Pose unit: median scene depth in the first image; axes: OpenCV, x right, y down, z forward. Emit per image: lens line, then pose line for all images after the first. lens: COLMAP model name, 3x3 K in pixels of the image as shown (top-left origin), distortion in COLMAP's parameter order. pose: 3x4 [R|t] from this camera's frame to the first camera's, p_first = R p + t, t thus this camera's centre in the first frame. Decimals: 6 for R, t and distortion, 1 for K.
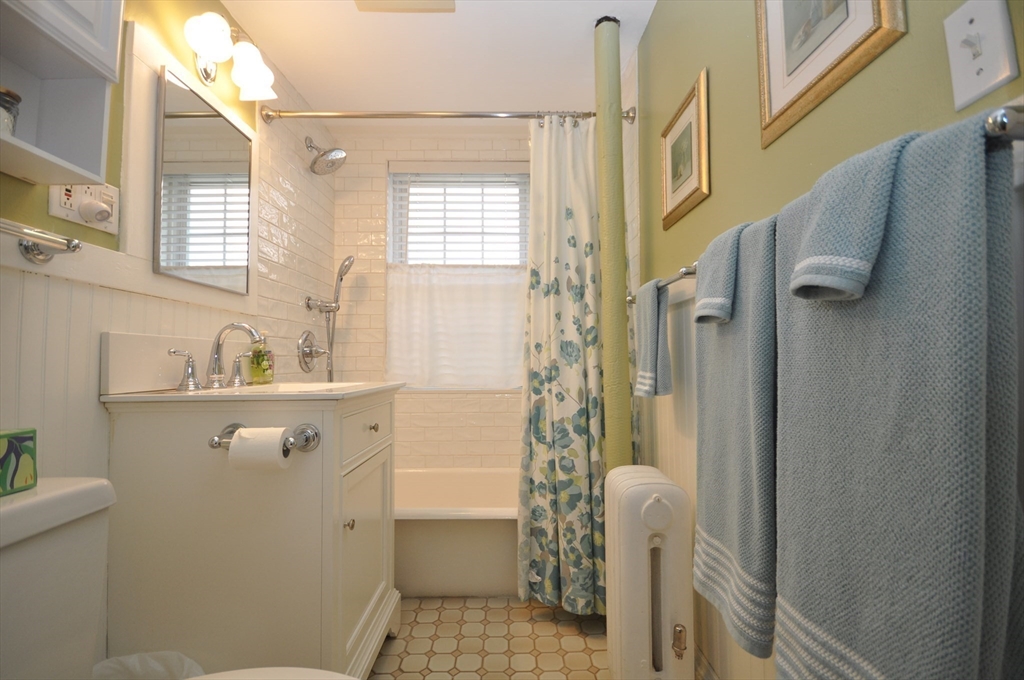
lens RADIAL K [[448.7, 0, 515.5], [0, 448.7, 344.1], [0, 0, 1]] dist [0.004209, -0.010107]
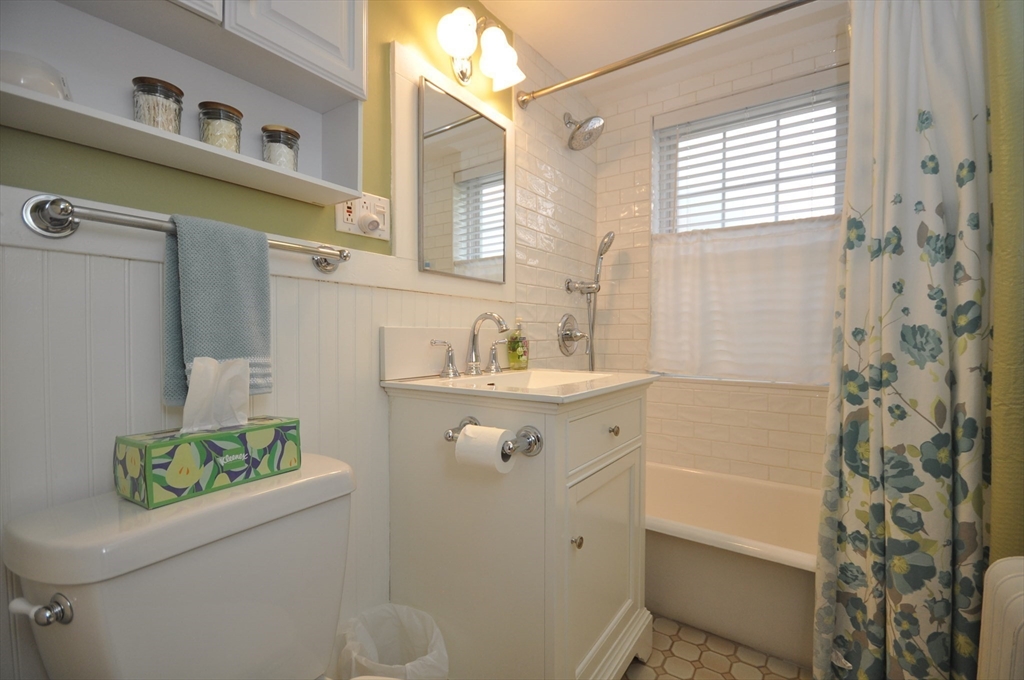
lens RADIAL K [[448.7, 0, 513.4], [0, 448.7, 343.5], [0, 0, 1]] dist [0.004209, -0.010107]
pose [[0.810311, 0.019664, -0.585670, 0.025786], [0.015317, 0.998385, 0.054713, -0.025617], [0.585799, -0.053305, 0.808701, 0.155311]]
